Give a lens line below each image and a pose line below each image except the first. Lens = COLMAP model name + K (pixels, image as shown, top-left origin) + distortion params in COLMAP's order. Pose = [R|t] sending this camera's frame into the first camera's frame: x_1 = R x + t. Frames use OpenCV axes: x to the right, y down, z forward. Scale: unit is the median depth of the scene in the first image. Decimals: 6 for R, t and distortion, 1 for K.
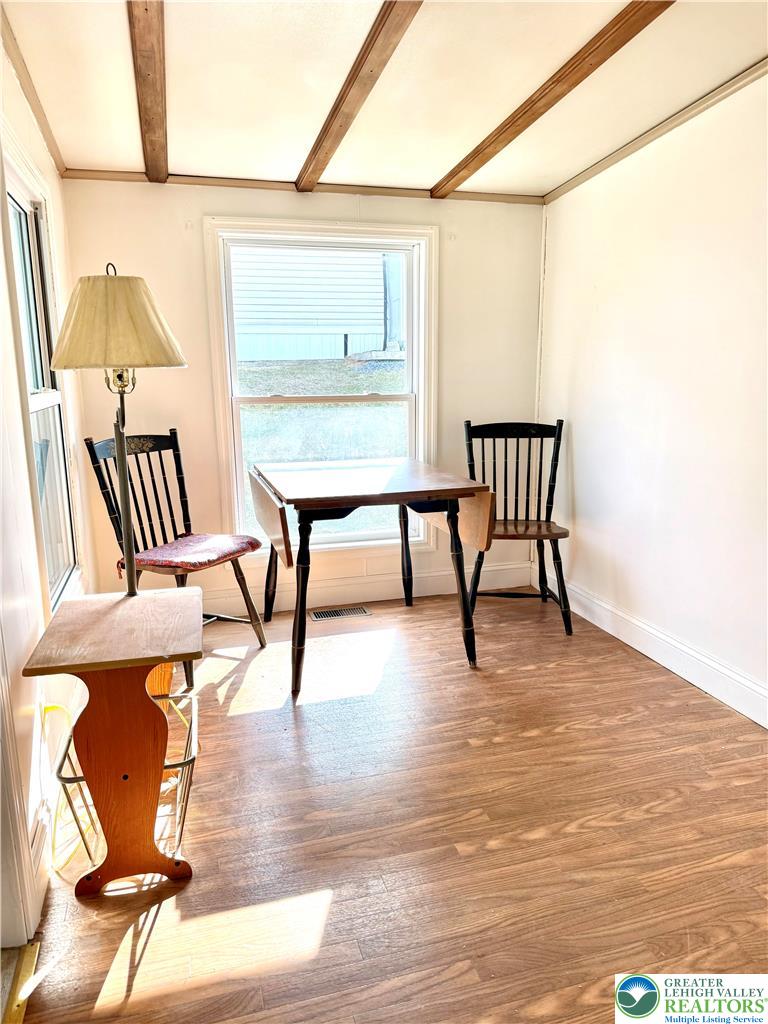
lens RADIAL K [[721.0, 0, 380.3], [0, 721.0, 518.2], [0, 0, 1]] dist [0.062311, -0.087598]
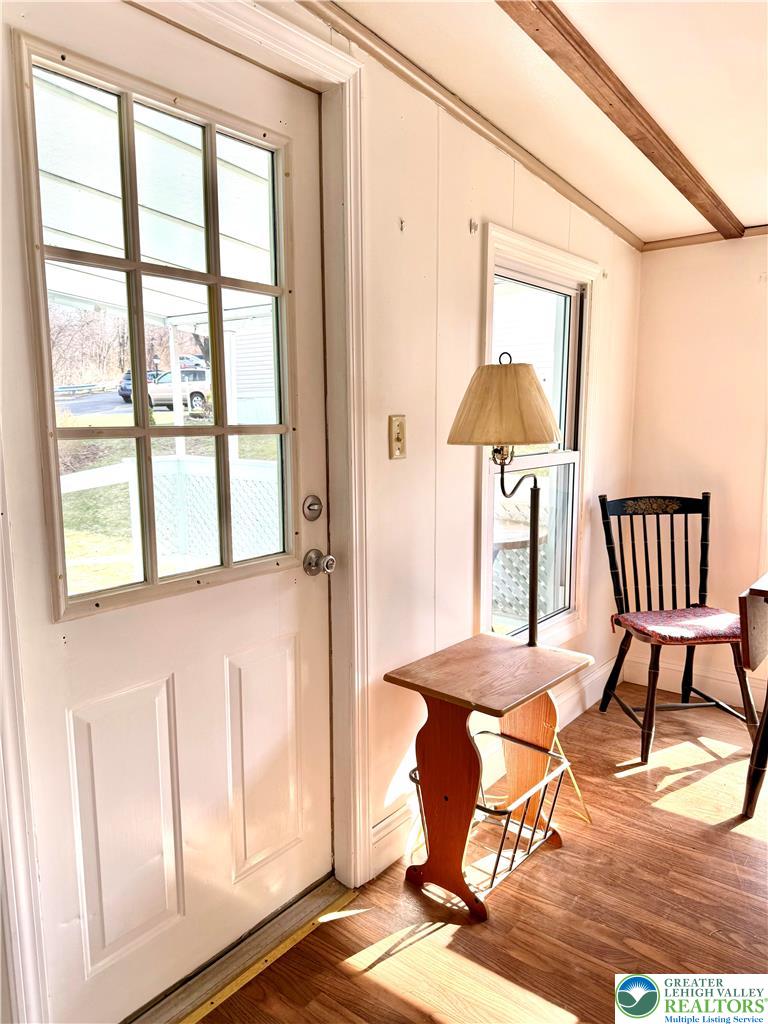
lens RADIAL K [[721.0, 0, 372.8], [0, 721.0, 513.0], [0, 0, 1]] dist [0.062311, -0.087598]
pose [[0.576576, 0.119254, -0.808294, 0.389294], [-0.167500, 0.985531, 0.025922, -0.080884], [0.799690, 0.120443, 0.588209, 0.160895]]
